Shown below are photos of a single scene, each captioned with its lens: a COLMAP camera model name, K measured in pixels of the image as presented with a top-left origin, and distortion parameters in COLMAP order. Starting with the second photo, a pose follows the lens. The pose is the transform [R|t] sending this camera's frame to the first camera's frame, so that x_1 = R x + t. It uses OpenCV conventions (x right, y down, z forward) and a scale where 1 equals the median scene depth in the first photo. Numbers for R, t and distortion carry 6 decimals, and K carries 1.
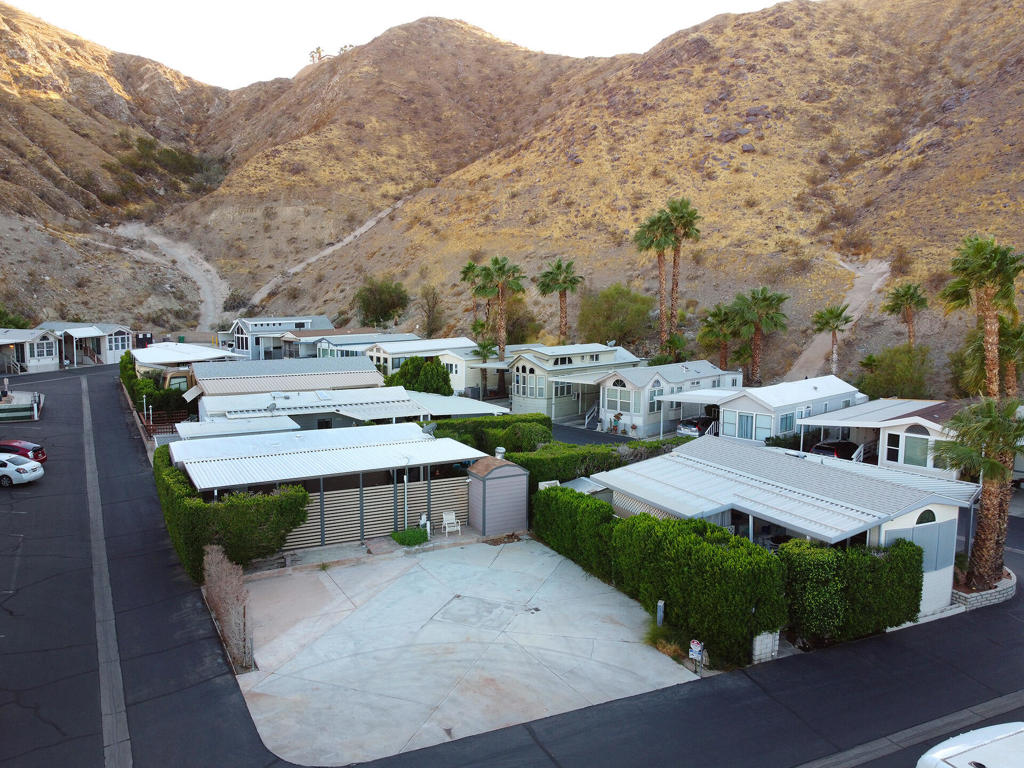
lens RADIAL K [[814.7, 0, 493.4], [0, 814.7, 382.2], [0, 0, 1]] dist [0.001446, -0.000140]
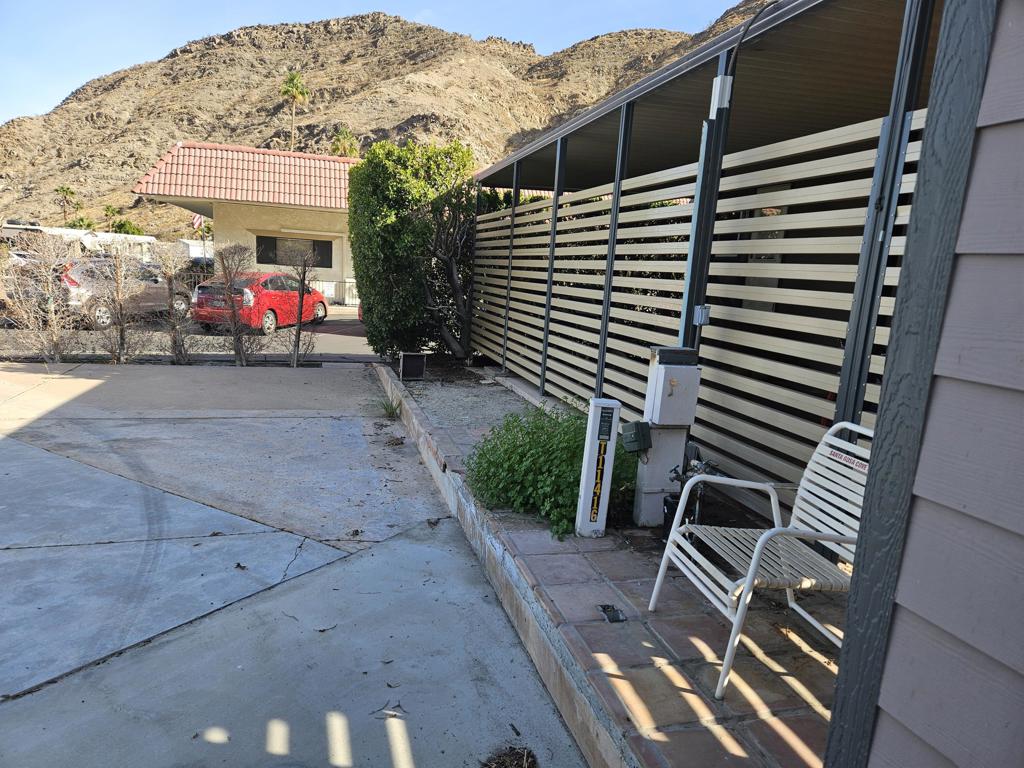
lens RADIAL K [[679.6, 0, 507.2], [0, 679.6, 391.4], [0, 0, 1]] dist [0.086457, -0.070684]
pose [[-0.194636, 0.158669, -0.967957, 0.014477], [-0.178570, 0.964607, 0.194026, 0.082728], [0.964484, 0.210613, -0.159414, 0.546929]]
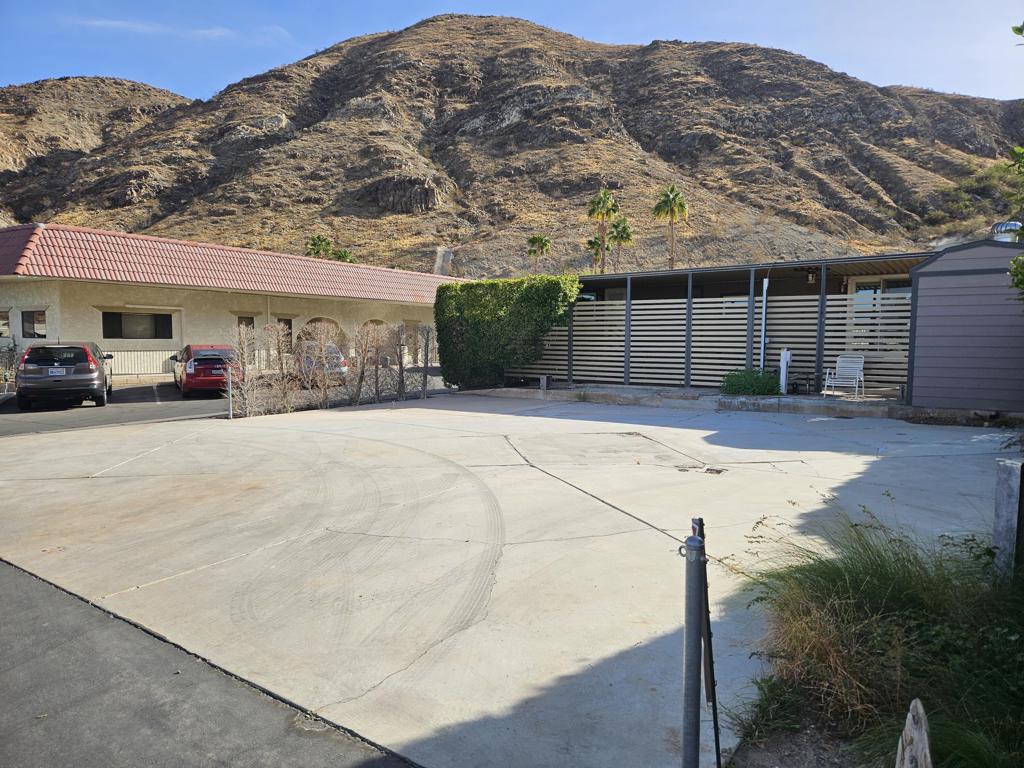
lens RADIAL K [[677.7, 0, 514.0], [0, 677.7, 392.3], [0, 0, 1]] dist [0.084627, -0.069609]
pose [[0.488794, 0.065964, -0.869902, 0.118533], [-0.114132, 0.993402, 0.011199, 0.112530], [0.864901, 0.093810, 0.493098, 0.347887]]
